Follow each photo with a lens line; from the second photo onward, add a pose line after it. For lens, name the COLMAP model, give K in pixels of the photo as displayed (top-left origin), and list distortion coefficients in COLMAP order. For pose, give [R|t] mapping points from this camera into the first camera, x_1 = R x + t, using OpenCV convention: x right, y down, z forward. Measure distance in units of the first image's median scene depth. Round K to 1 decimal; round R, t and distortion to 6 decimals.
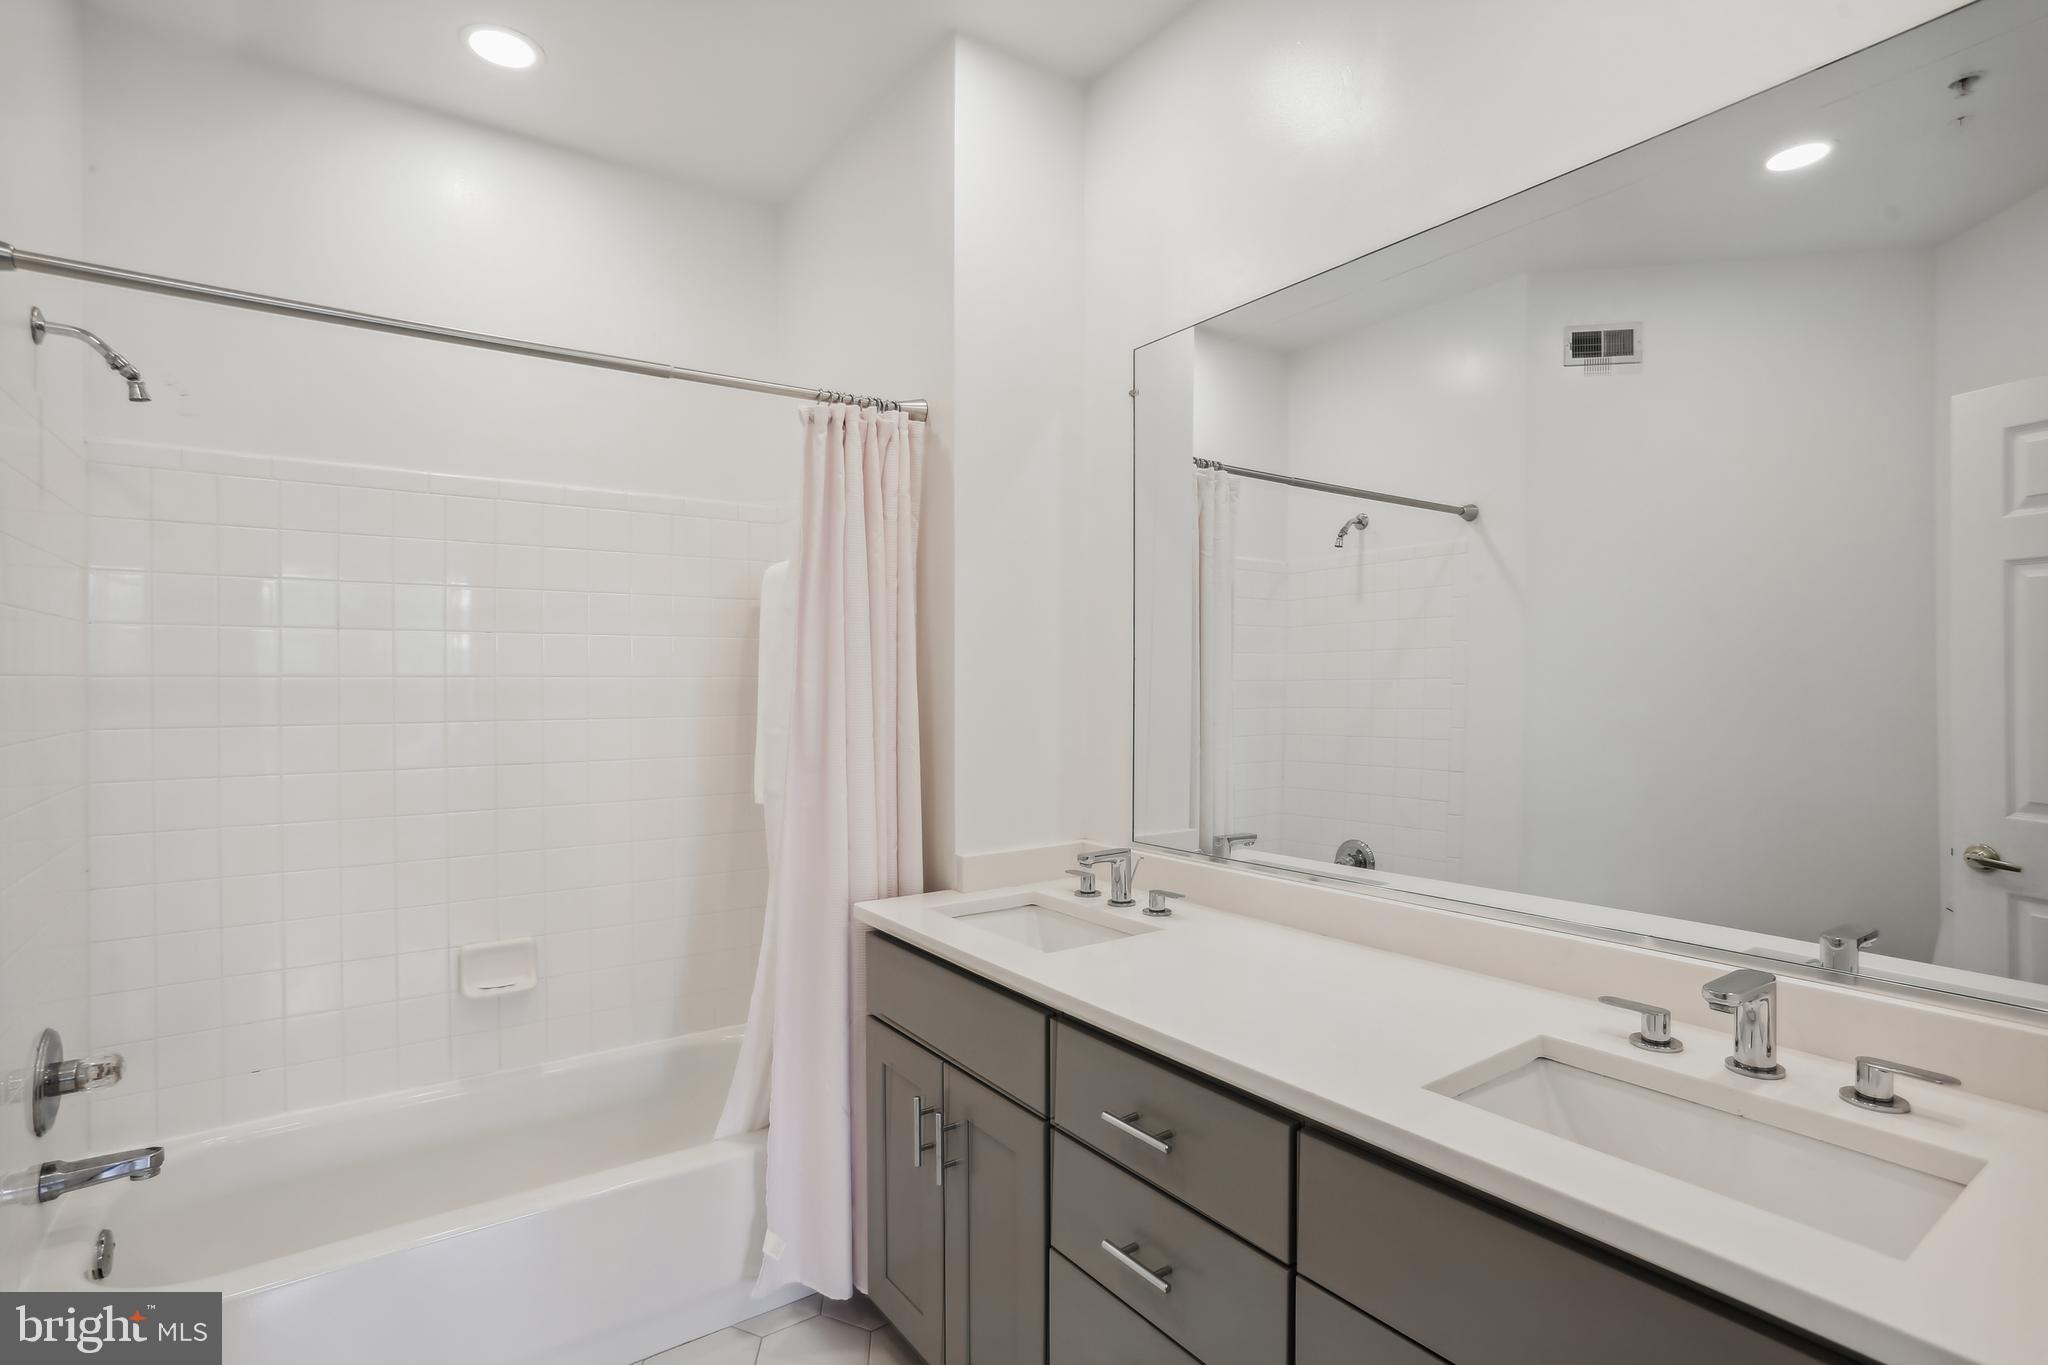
lens RADIAL K [[1005.3, 0, 1027.0], [0, 1005.3, 670.5], [0, 0, 1]] dist [-0.061262, 0.023700]
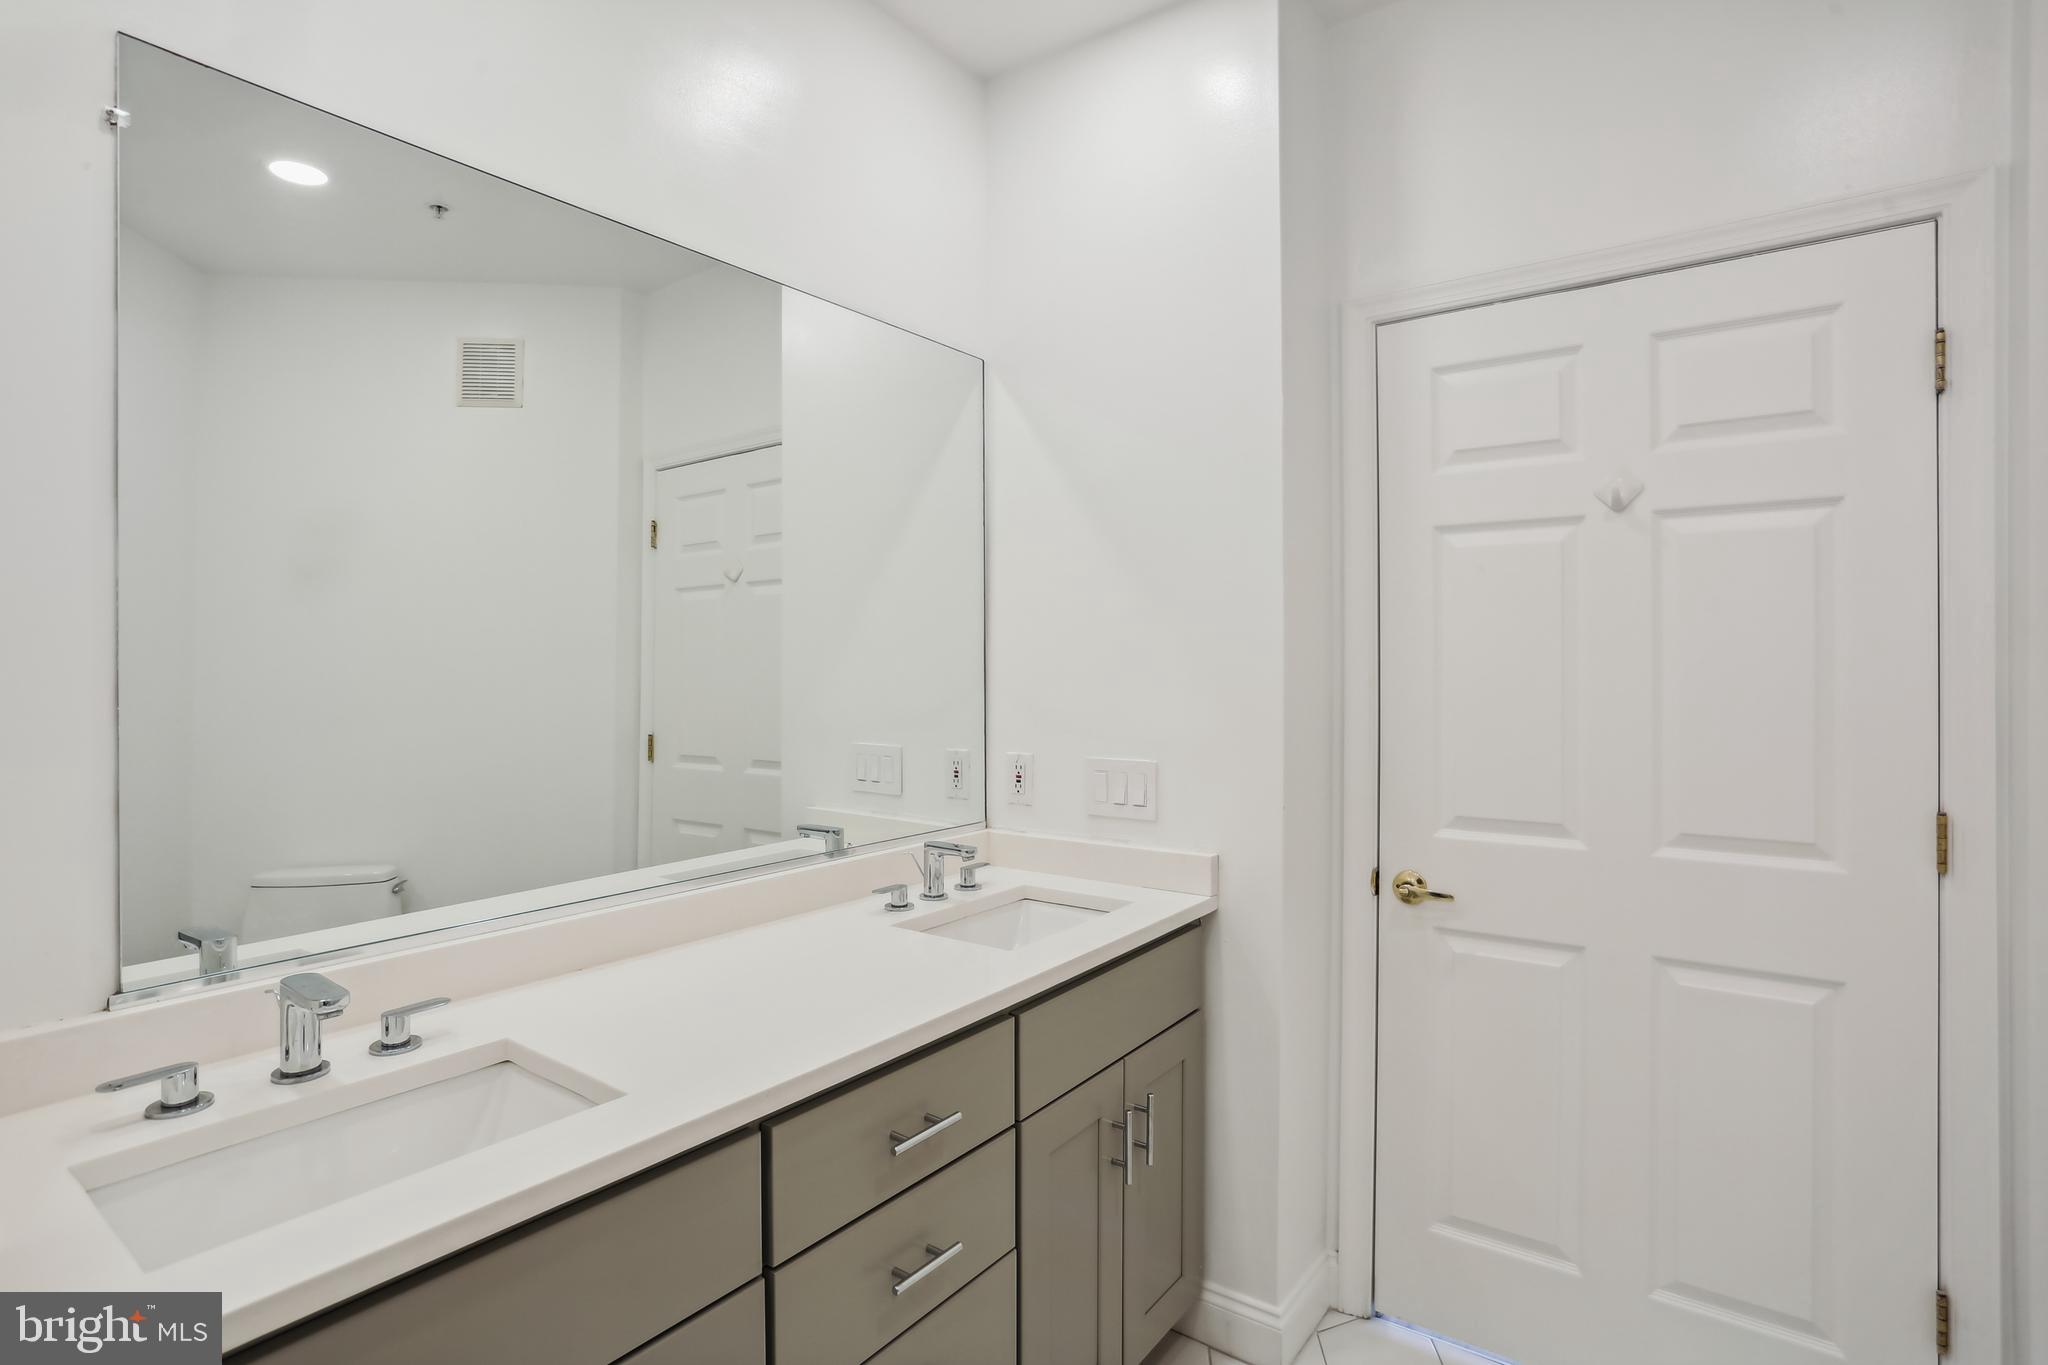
lens RADIAL K [[1005.3, 0, 1026.4], [0, 1005.3, 688.3], [0, 0, 1]] dist [-0.061262, 0.023700]
pose [[-0.335098, -0.001820, 0.942182, -0.489645], [-0.007815, 0.999969, -0.000848, 0.013206], [-0.942151, -0.007647, -0.335101, 0.713556]]
